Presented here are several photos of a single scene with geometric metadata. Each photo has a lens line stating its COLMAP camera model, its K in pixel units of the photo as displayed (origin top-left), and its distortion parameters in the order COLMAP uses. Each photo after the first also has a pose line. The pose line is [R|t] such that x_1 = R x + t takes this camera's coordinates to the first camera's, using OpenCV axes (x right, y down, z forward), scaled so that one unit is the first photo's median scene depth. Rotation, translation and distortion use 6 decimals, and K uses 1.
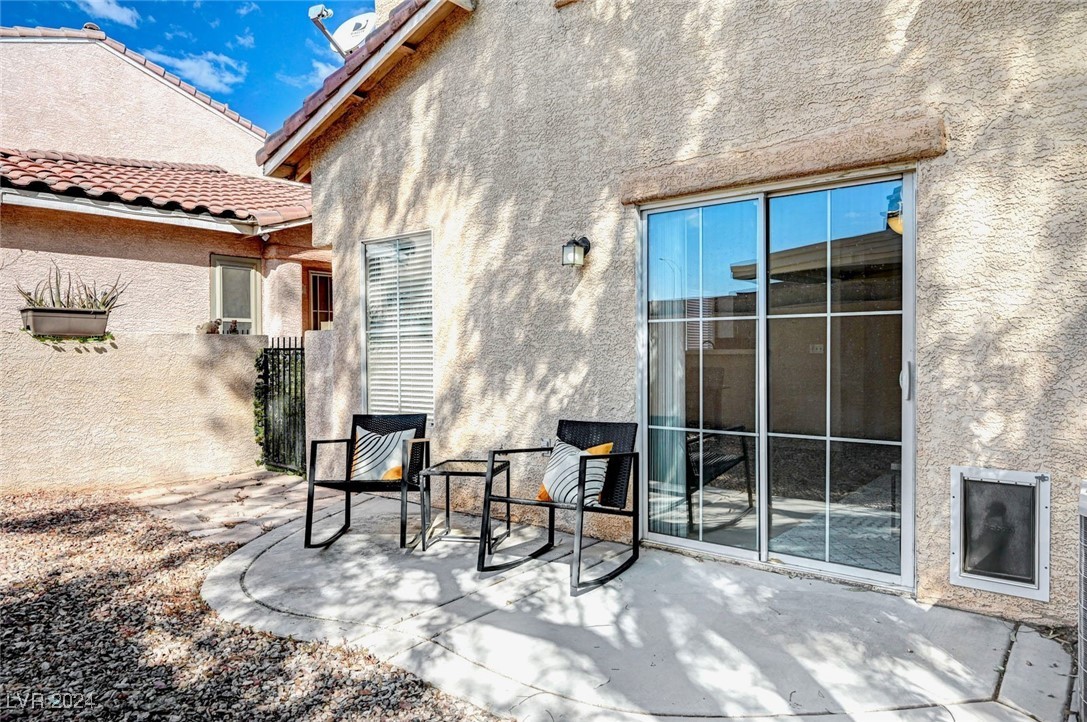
lens RADIAL K [[662.3, 0, 548.6], [0, 662.3, 357.8], [0, 0, 1]] dist [-0.001741, 0.000130]
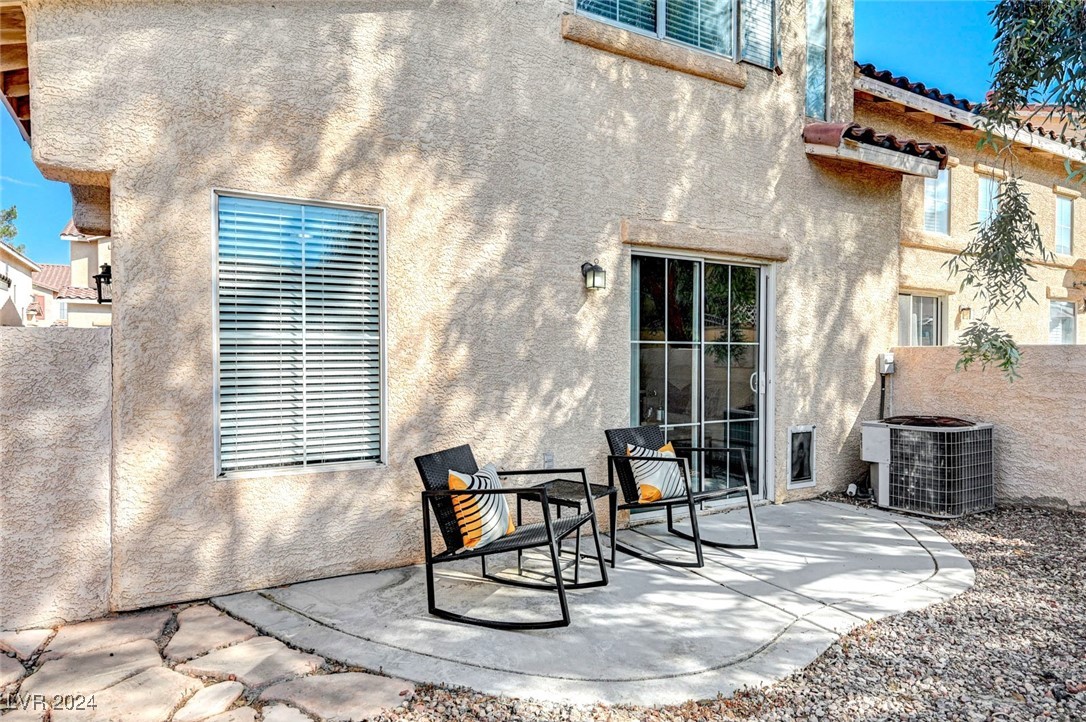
lens RADIAL K [[640.3, 0, 539.0], [0, 640.3, 360.9], [0, 0, 1]] dist [-0.000010, -0.000512]
pose [[0.394099, -0.001716, 0.919066, -0.930660], [0.003628, 0.999993, 0.000311, -0.019816], [-0.919061, 0.003211, 0.394103, 0.641112]]
